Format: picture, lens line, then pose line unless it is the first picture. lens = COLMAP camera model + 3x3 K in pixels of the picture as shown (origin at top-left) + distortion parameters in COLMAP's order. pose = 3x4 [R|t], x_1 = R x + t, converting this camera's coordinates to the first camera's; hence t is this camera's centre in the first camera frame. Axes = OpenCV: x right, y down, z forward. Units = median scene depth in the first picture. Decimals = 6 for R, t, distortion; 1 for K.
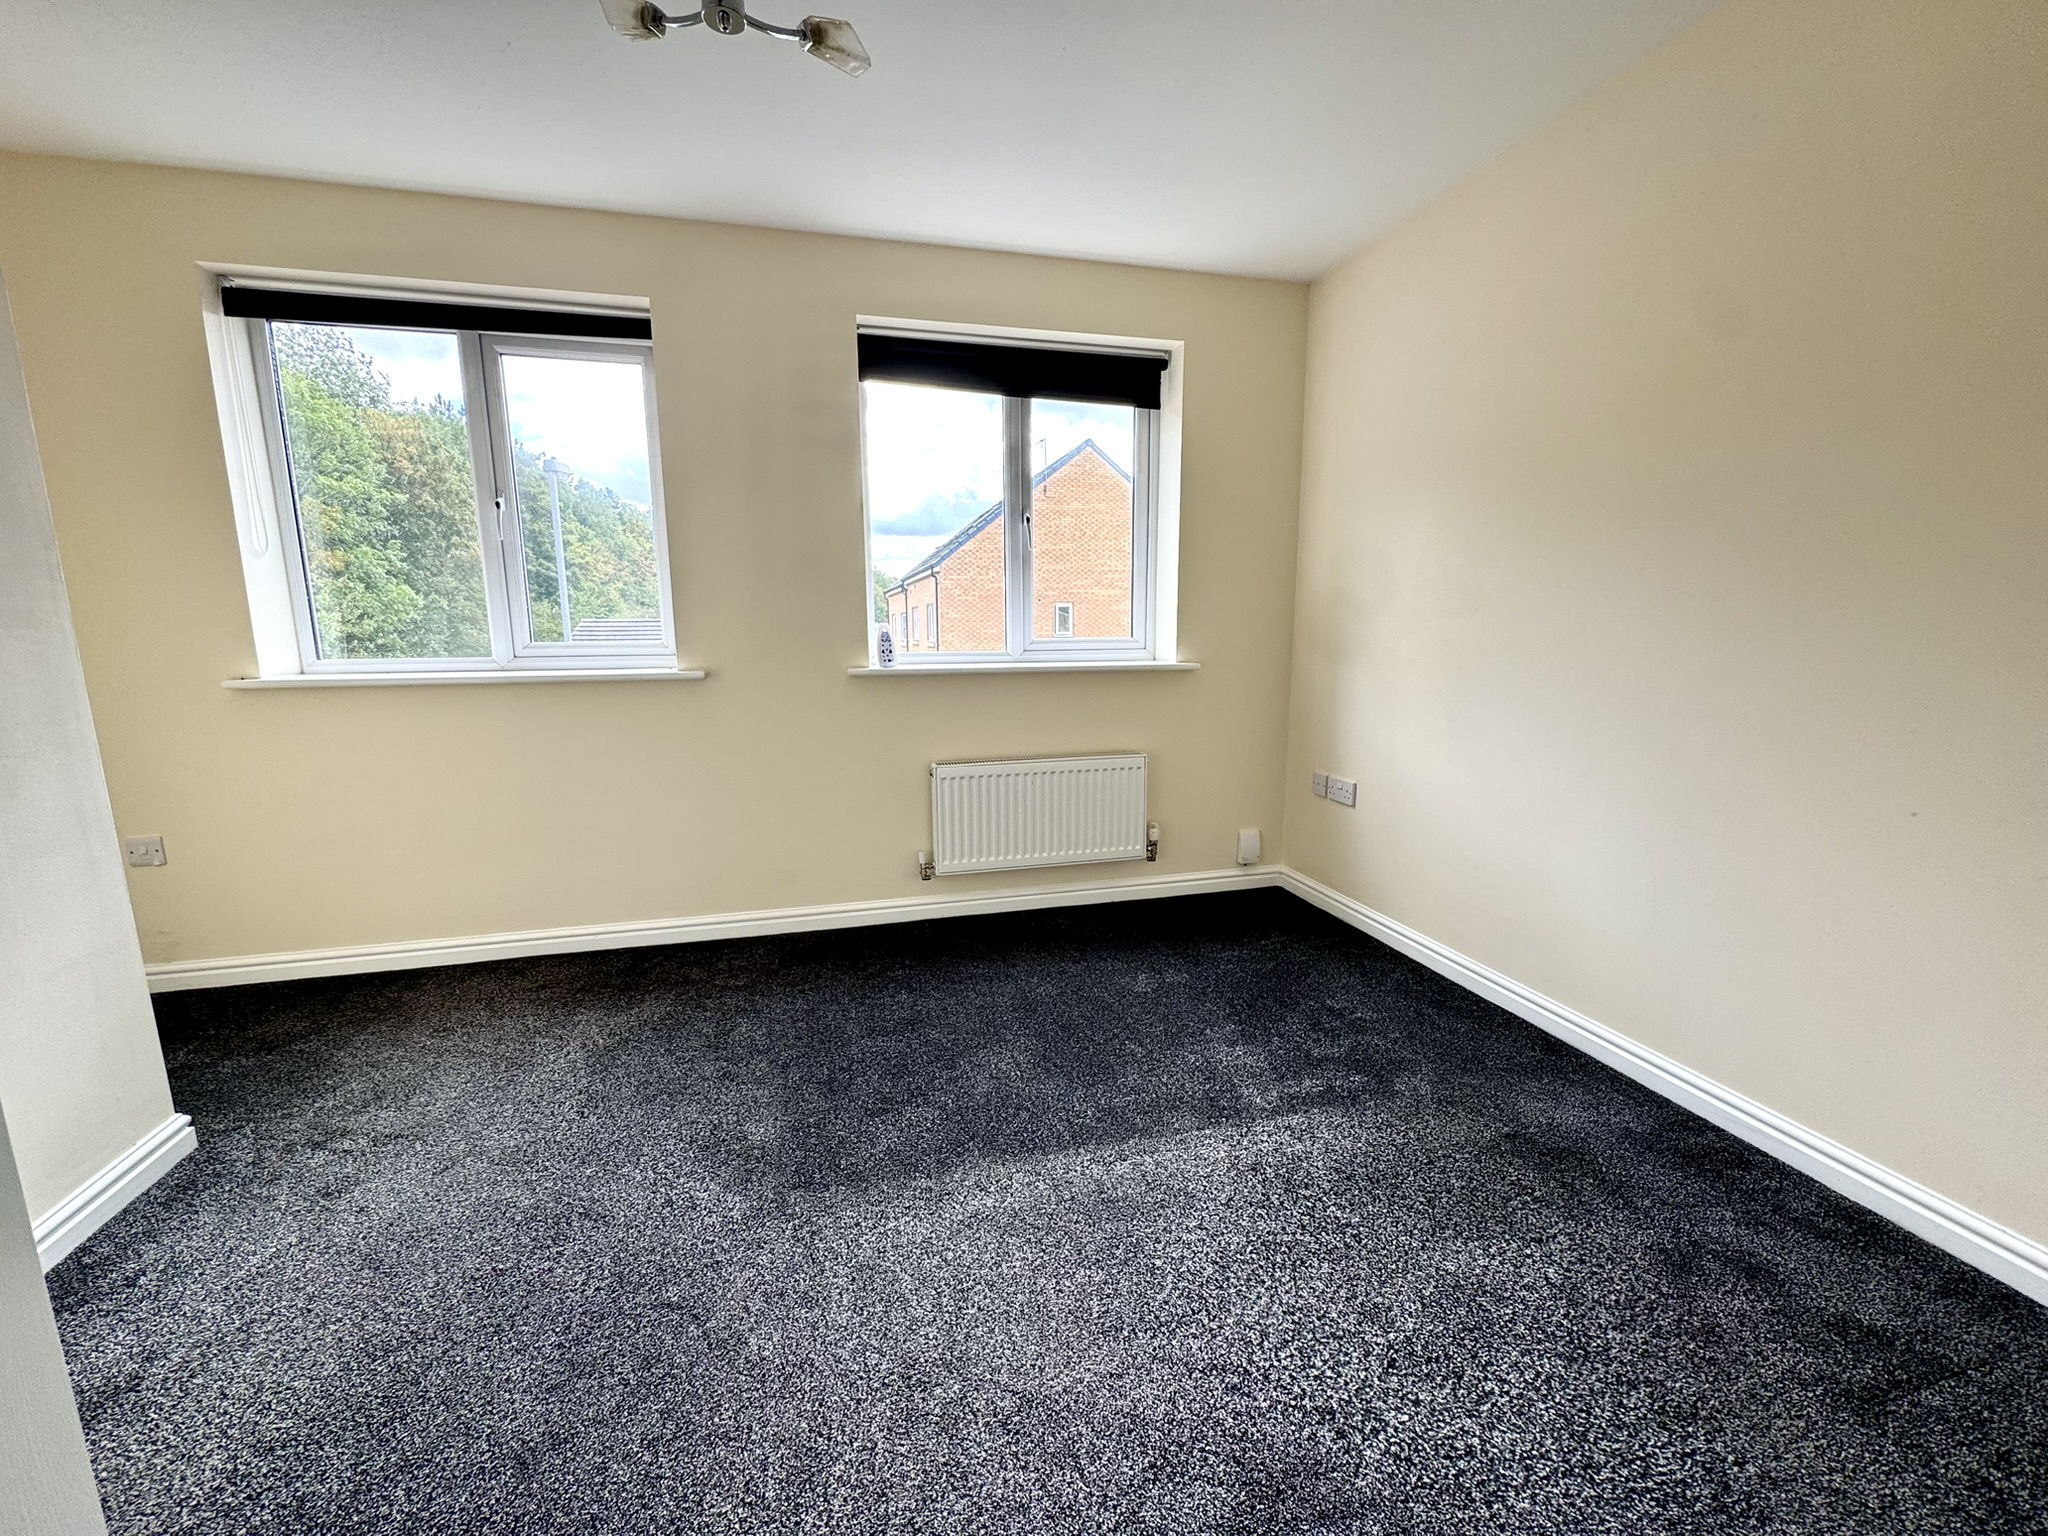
lens RADIAL K [[844.5, 0, 1024.0], [0, 844.5, 768.0], [0, 0, 1]] dist [-0.003418, -0.000213]
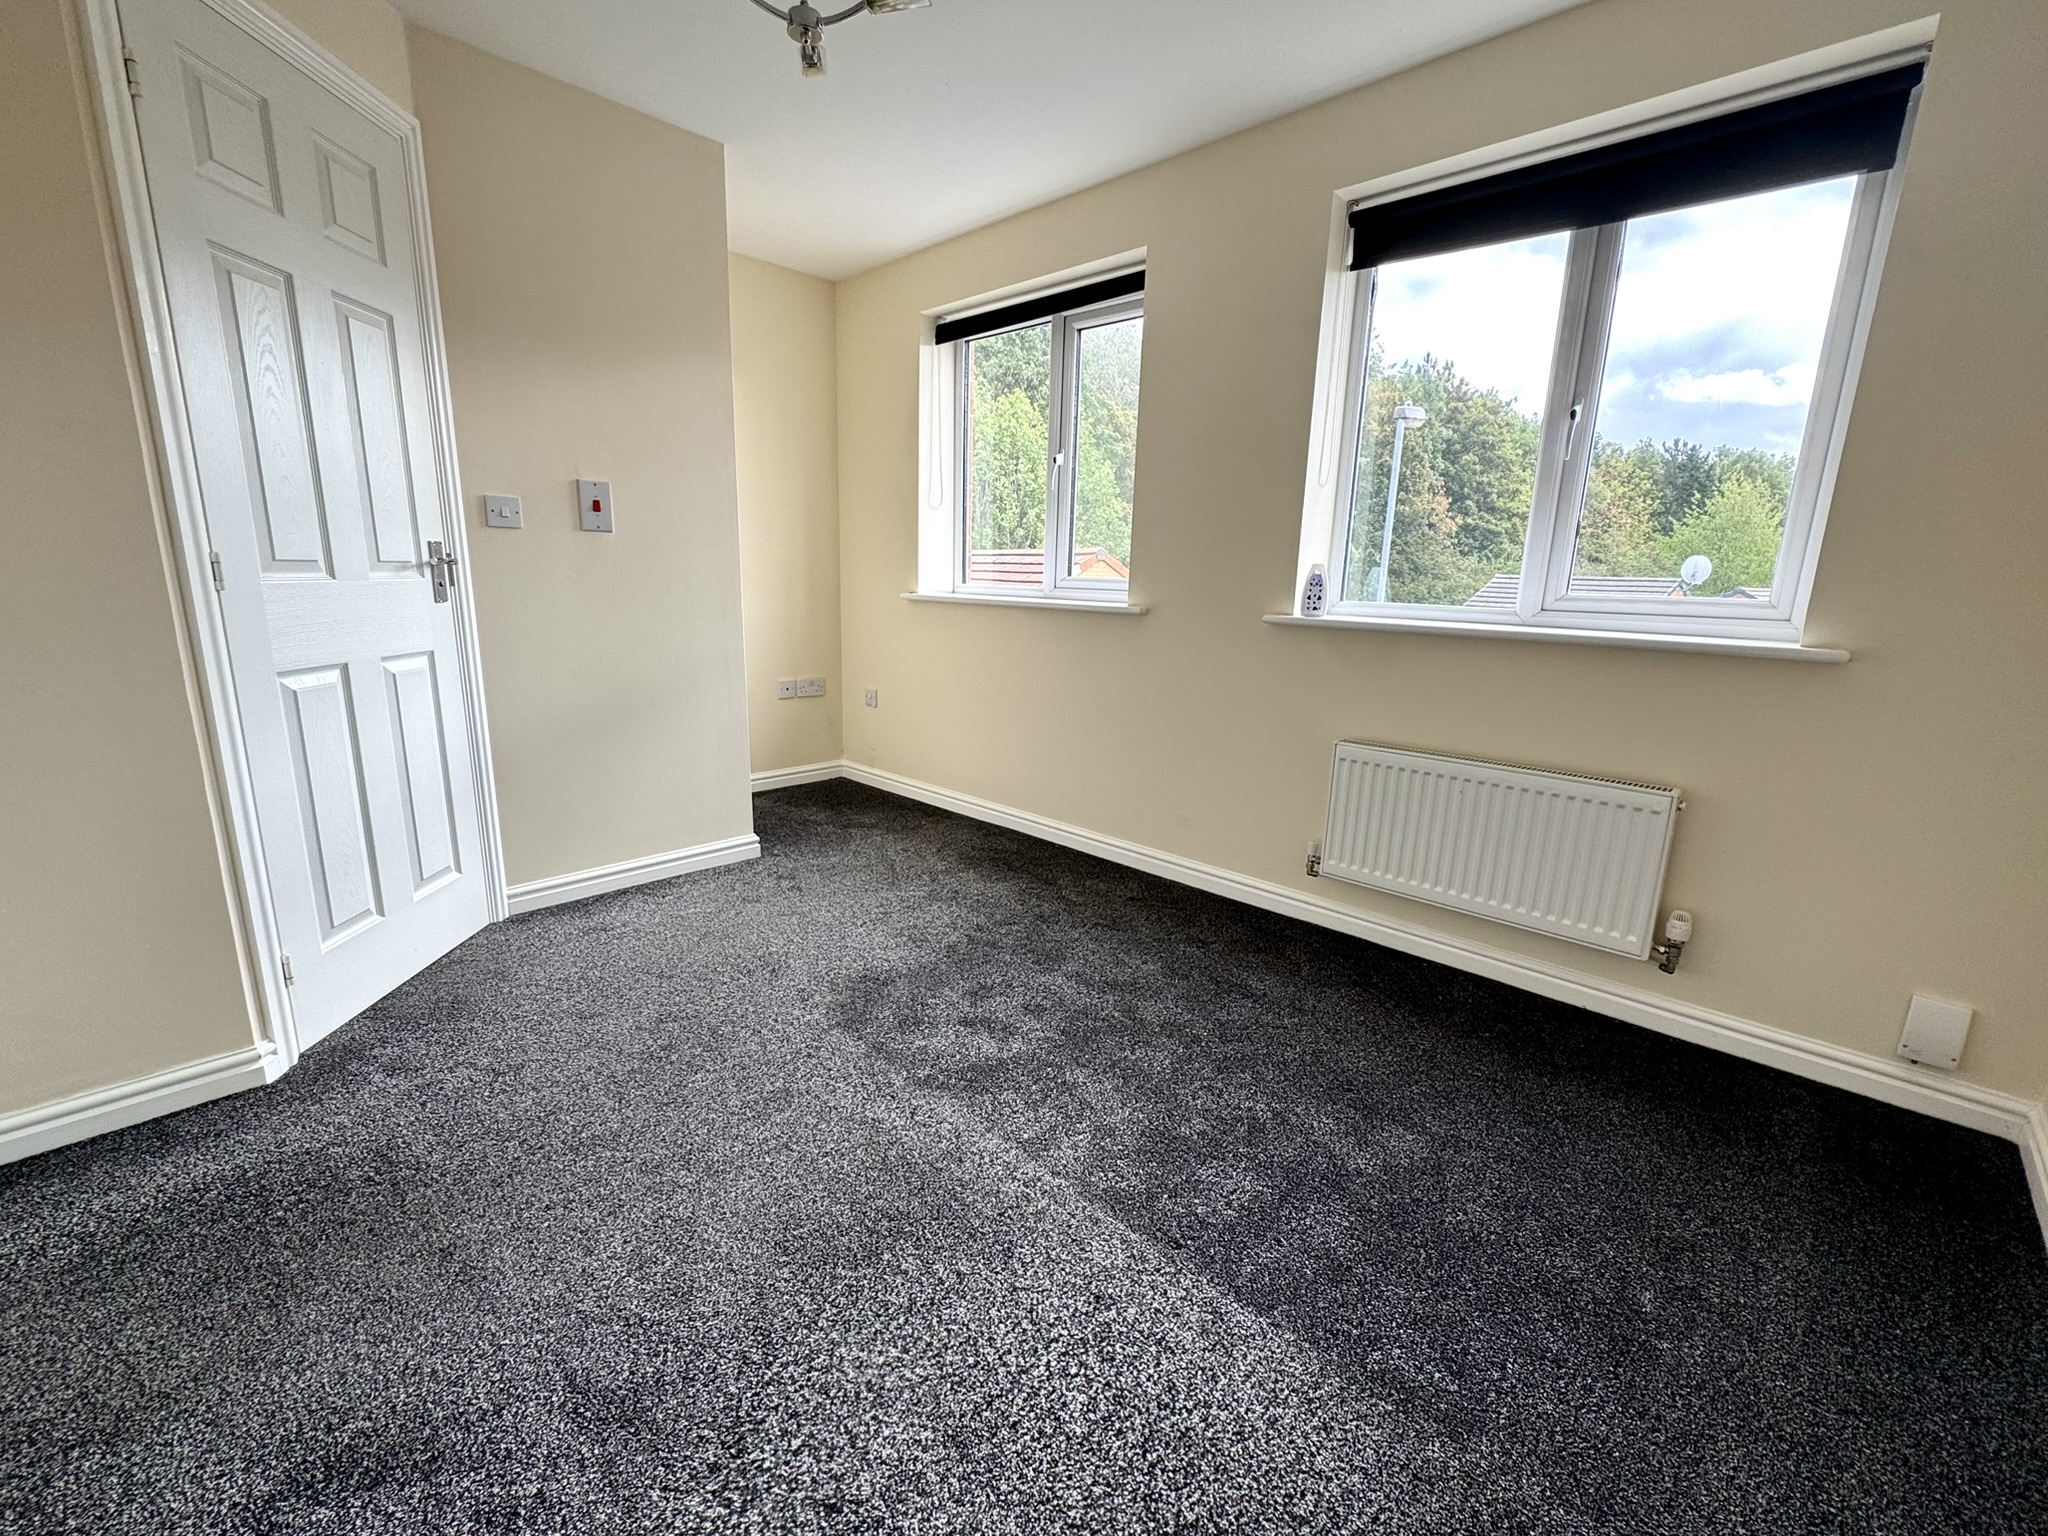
lens RADIAL K [[866.9, 0, 977.3], [0, 866.9, 763.9], [0, 0, 1]] dist [-0.002216, -0.000212]
pose [[0.496004, 0.209256, -0.842729, 0.451799], [-0.175144, 0.974690, 0.138938, -0.038736], [0.850473, 0.078685, 0.520100, 0.285623]]
